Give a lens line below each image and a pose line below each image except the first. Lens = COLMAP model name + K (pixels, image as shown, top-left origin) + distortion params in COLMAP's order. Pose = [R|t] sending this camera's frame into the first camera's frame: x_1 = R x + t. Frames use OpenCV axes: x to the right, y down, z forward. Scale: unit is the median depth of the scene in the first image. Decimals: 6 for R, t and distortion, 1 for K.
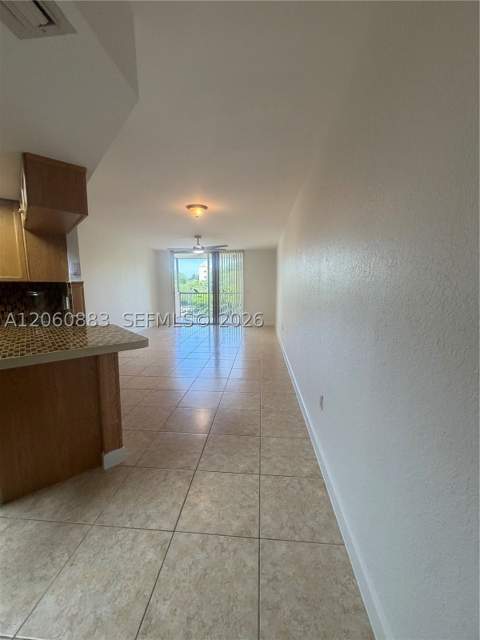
lens RADIAL K [[254.5, 0, 238.6], [0, 254.5, 320.2], [0, 0, 1]] dist [-0.005941, 0.000347]
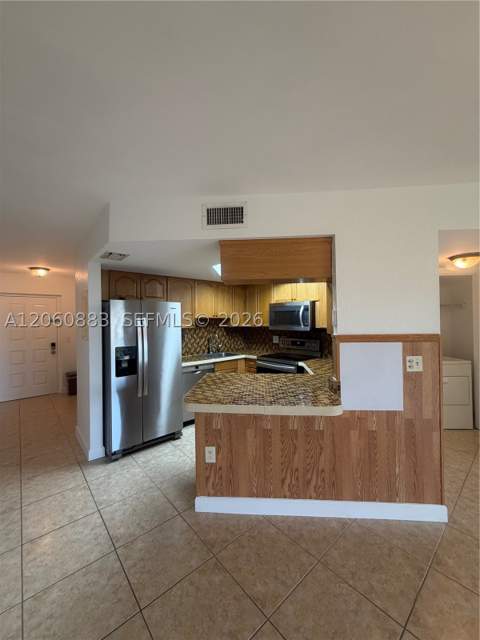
lens RADIAL K [[254.5, 0, 239.7], [0, 254.5, 319.2], [0, 0, 1]] dist [-0.005941, 0.000347]
pose [[-0.693635, 0.005846, -0.720303, 0.149599], [-0.083782, 0.992525, 0.088736, -0.302217], [0.715437, 0.121899, -0.687961, 1.635706]]
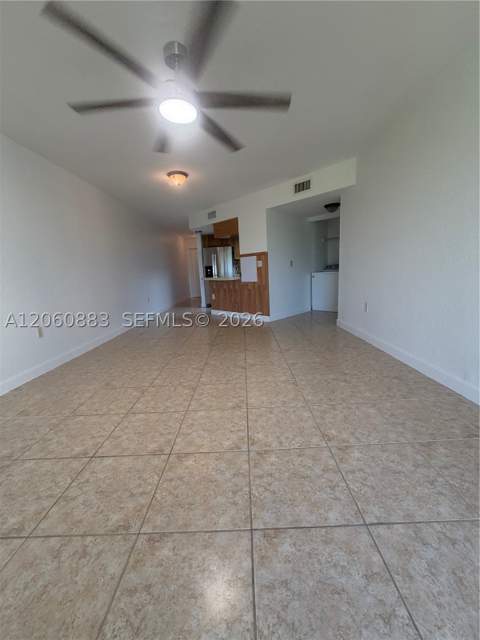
lens RADIAL K [[254.5, 0, 241.2], [0, 254.5, 320.3], [0, 0, 1]] dist [-0.005941, 0.000347]
pose [[-0.995011, 0.068577, -0.072465, -0.567790], [0.041686, 0.945642, 0.322527, -0.397462], [0.090644, 0.317897, -0.943782, 3.980372]]
